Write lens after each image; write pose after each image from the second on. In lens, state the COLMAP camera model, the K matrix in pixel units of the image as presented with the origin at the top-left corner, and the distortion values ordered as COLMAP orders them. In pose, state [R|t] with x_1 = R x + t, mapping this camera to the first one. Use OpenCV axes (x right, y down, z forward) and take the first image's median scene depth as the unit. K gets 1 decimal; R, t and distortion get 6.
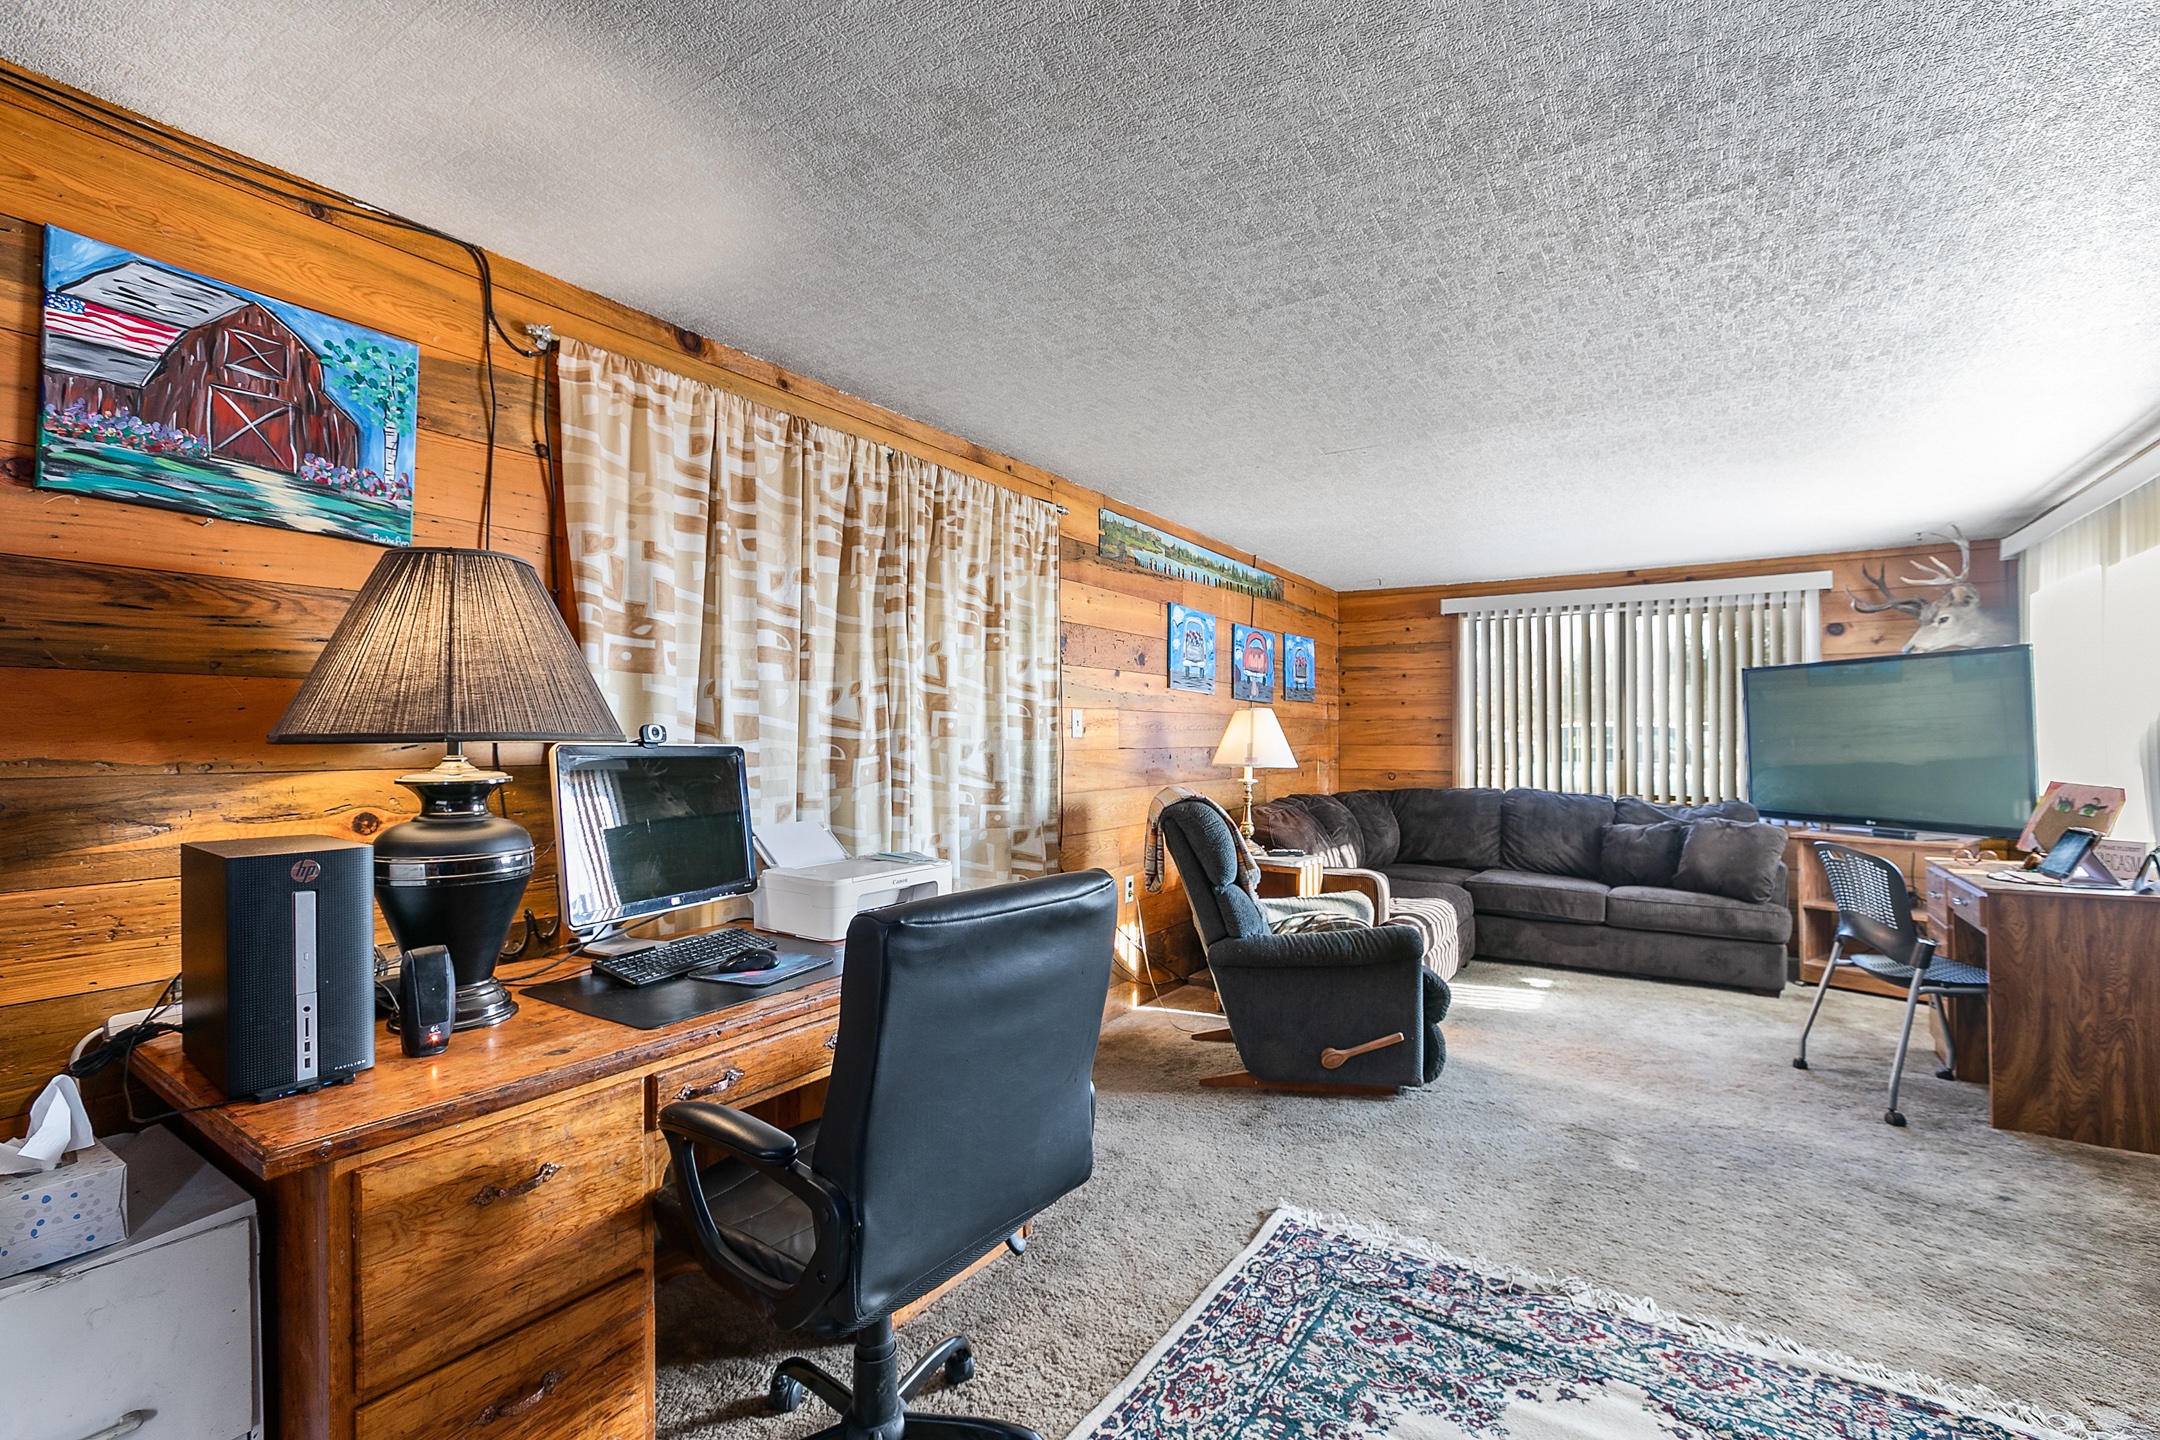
lens RADIAL K [[972.1, 0, 1064.6], [0, 972.1, 730.7], [0, 0, 1]] dist [0.005905, -0.002969]
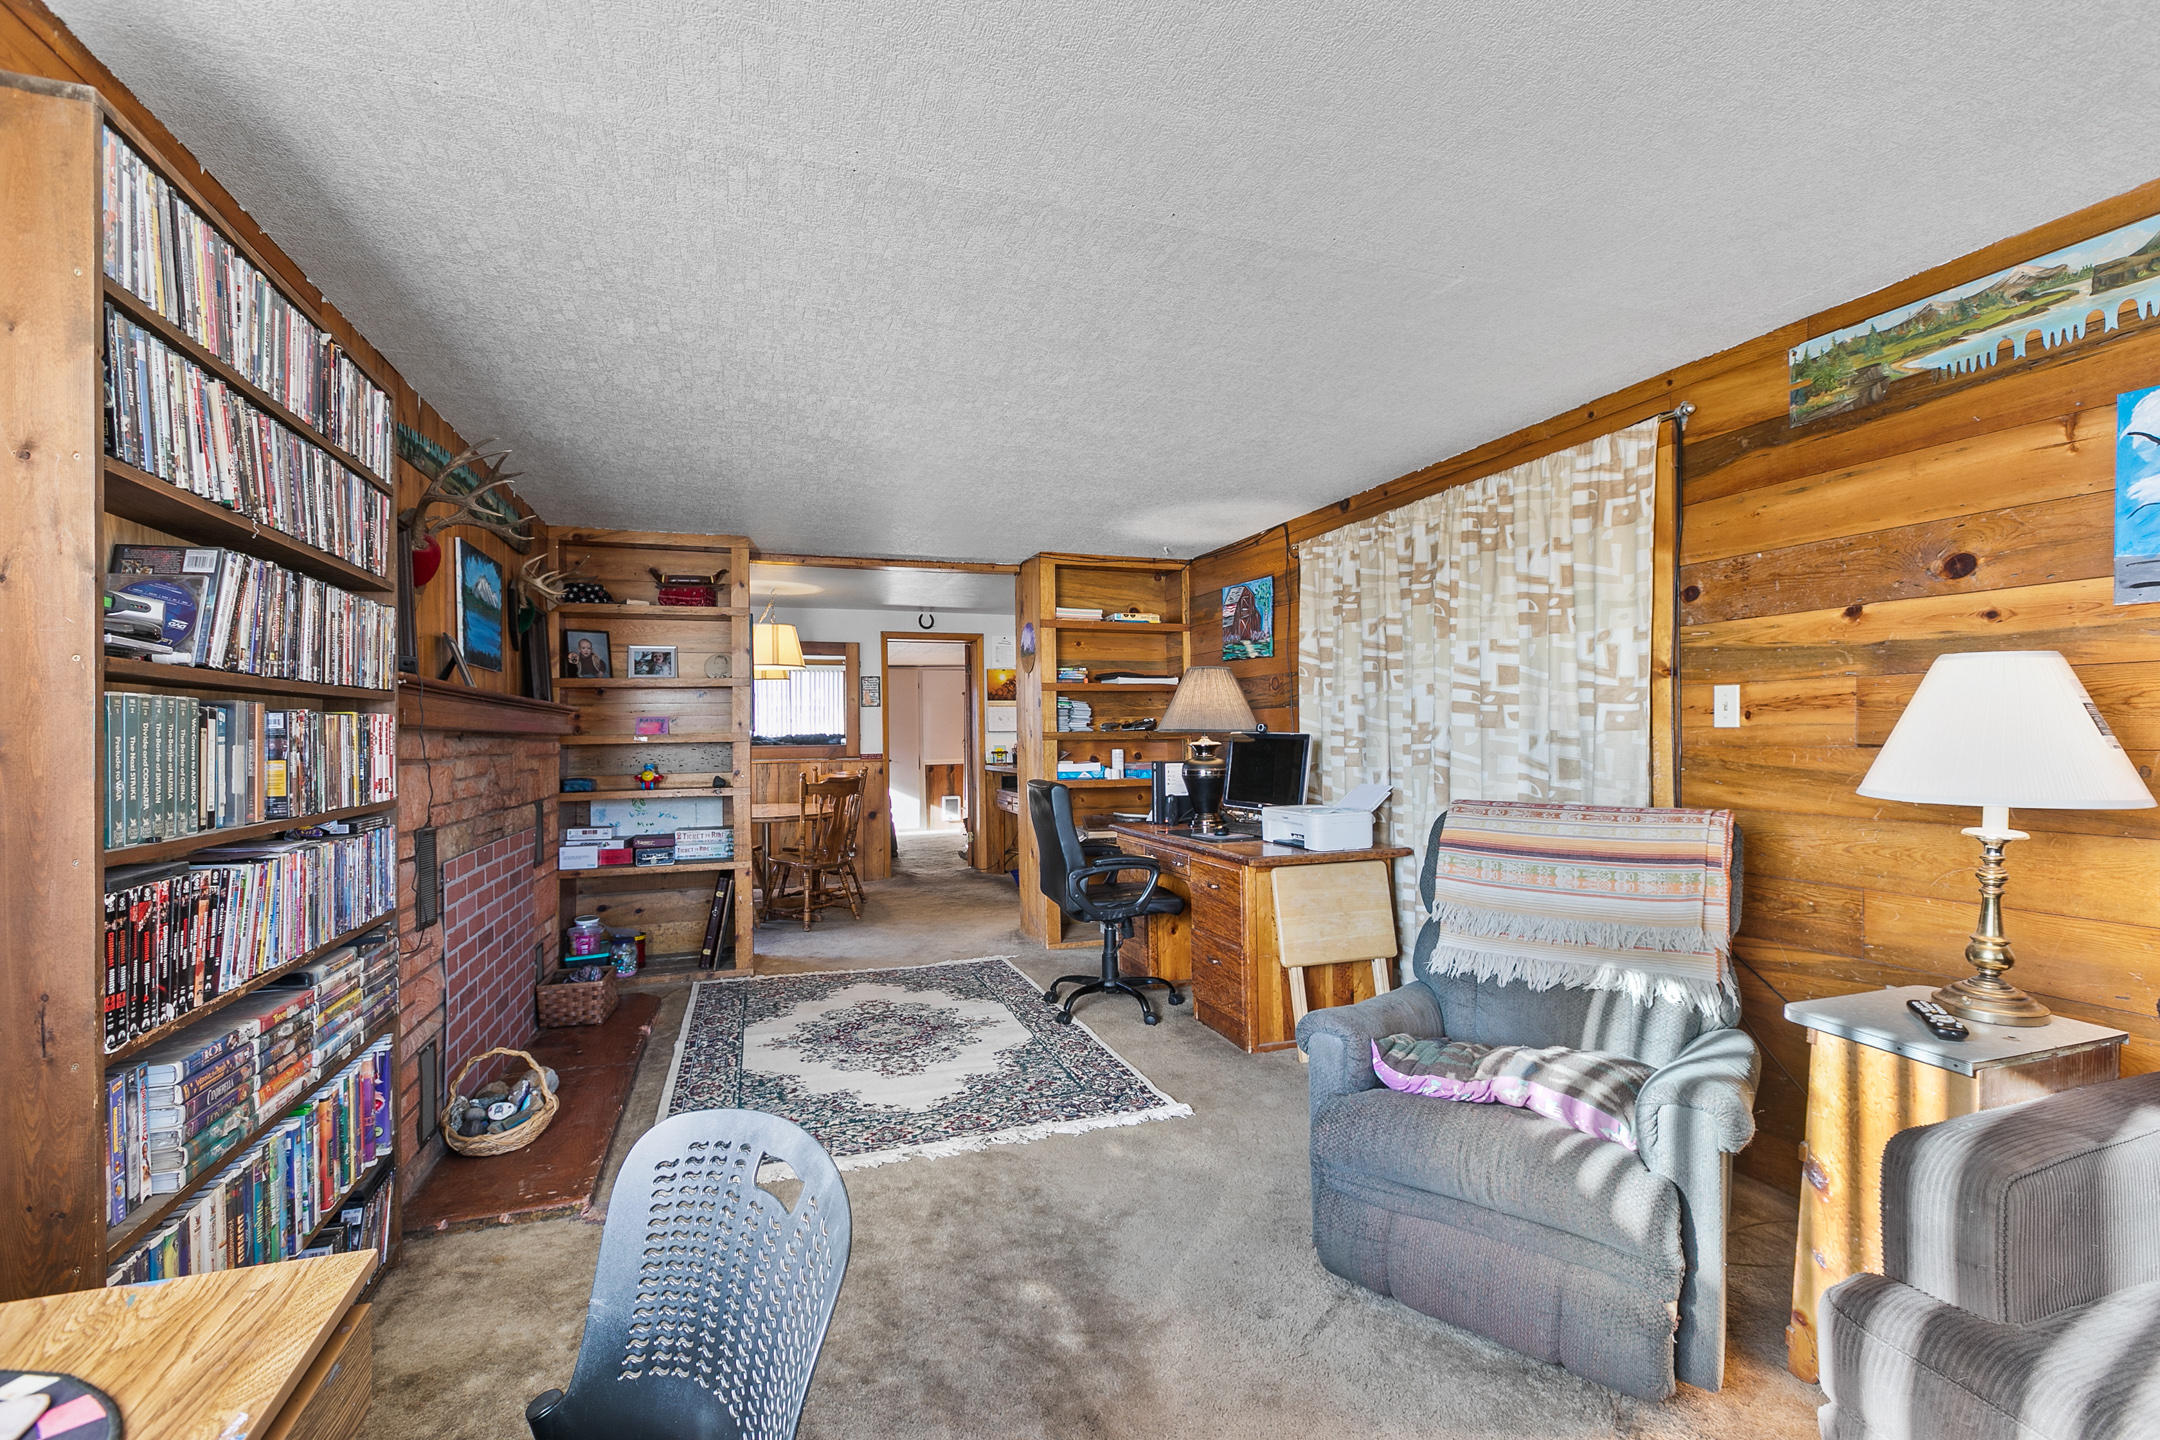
lens RADIAL K [[972.1, 0, 1088.3], [0, 972.1, 729.9], [0, 0, 1]] dist [0.005905, -0.002969]
pose [[-0.604102, 0.006372, -0.796881, 0.659426], [0.013891, 0.999900, -0.002535, 0.003324], [0.796786, -0.012601, -0.604130, 0.853876]]
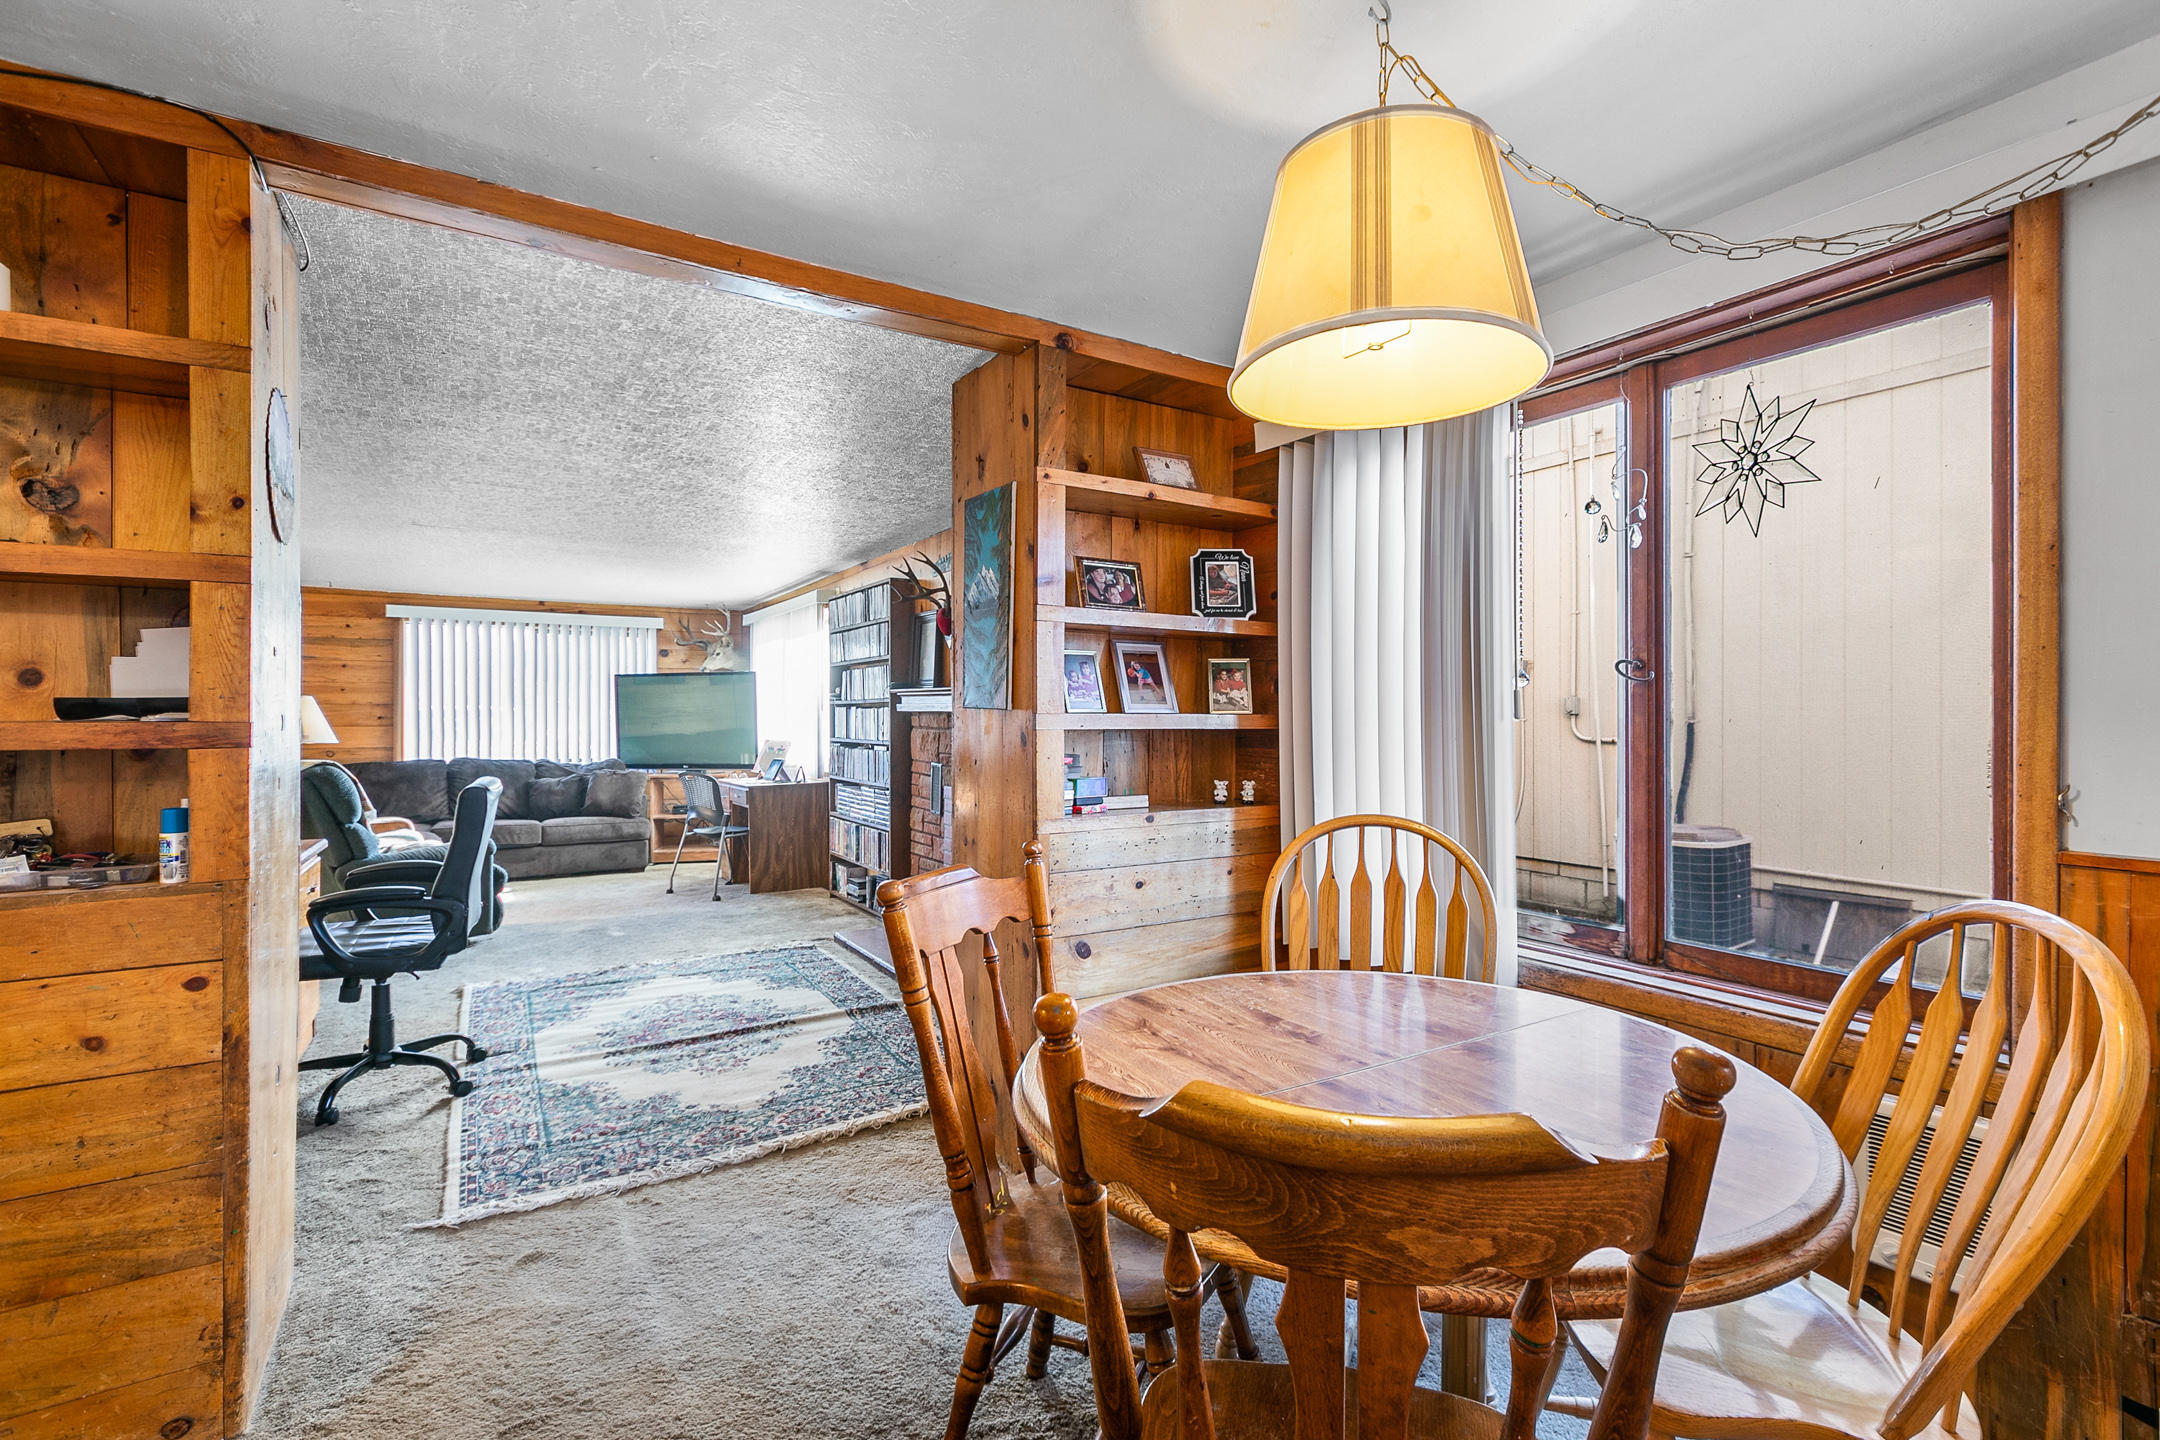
lens RADIAL K [[972.1, 0, 1084.9], [0, 972.1, 712.9], [0, 0, 1]] dist [0.005905, -0.002969]
pose [[0.416172, 0.001655, 0.909284, -0.466666], [-0.001209, 0.999998, -0.001267, -0.000937], [-0.909285, -0.000572, 0.416174, -0.383479]]
